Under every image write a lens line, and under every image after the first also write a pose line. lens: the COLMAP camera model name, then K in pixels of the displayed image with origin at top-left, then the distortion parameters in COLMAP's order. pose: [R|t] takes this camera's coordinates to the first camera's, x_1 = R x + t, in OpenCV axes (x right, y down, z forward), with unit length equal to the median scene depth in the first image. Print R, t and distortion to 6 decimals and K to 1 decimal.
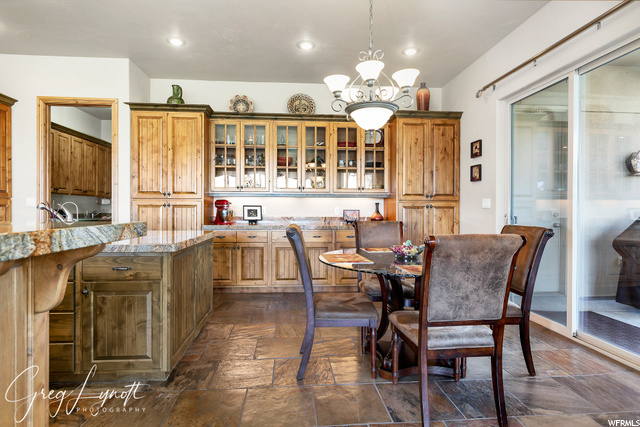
lens RADIAL K [[344.6, 0, 318.7], [0, 344.6, 211.6], [0, 0, 1]] dist [-0.001805, 0.000353]
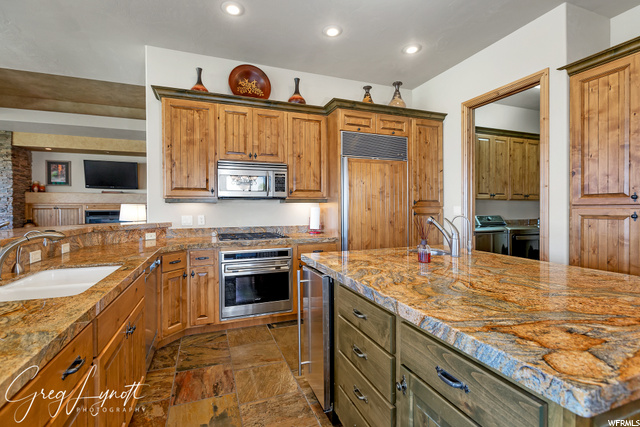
lens RADIAL K [[291.8, 0, 315.5], [0, 291.8, 210.0], [0, 0, 1]] dist [0.002642, 0.000251]
pose [[0.271590, 0.001609, -0.962412, -0.123301], [-0.003056, 0.999995, 0.000810, -0.027950], [0.962408, 0.002722, 0.271594, 0.357802]]
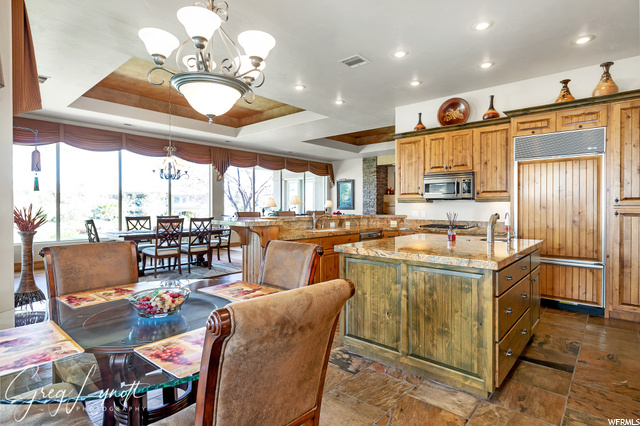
lens RADIAL K [[344.6, 0, 322.6], [0, 344.6, 208.3], [0, 0, 1]] dist [-0.001805, 0.000353]
pose [[-0.716321, 0.002024, -0.697767, 0.258455], [-0.007481, 0.999916, 0.010580, -0.033874], [0.697730, 0.012799, -0.716246, 0.948974]]
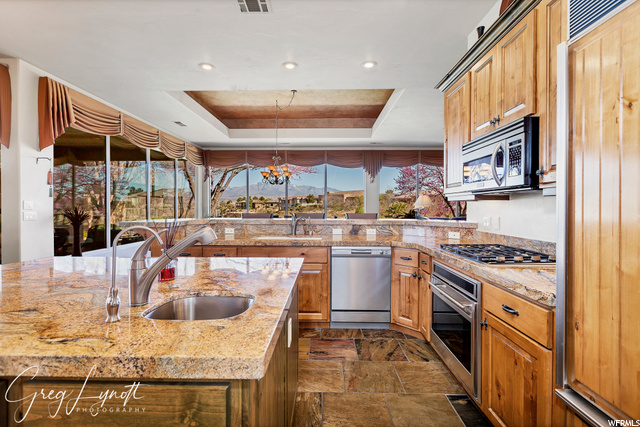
lens RADIAL K [[291.8, 0, 314.3], [0, 291.8, 208.9], [0, 0, 1]] dist [0.002642, 0.000251]
pose [[-0.994796, -0.007297, 0.101621, -0.634851], [-0.005932, 0.999888, 0.013727, -0.033526], [-0.101710, 0.013053, -0.994728, 0.876439]]
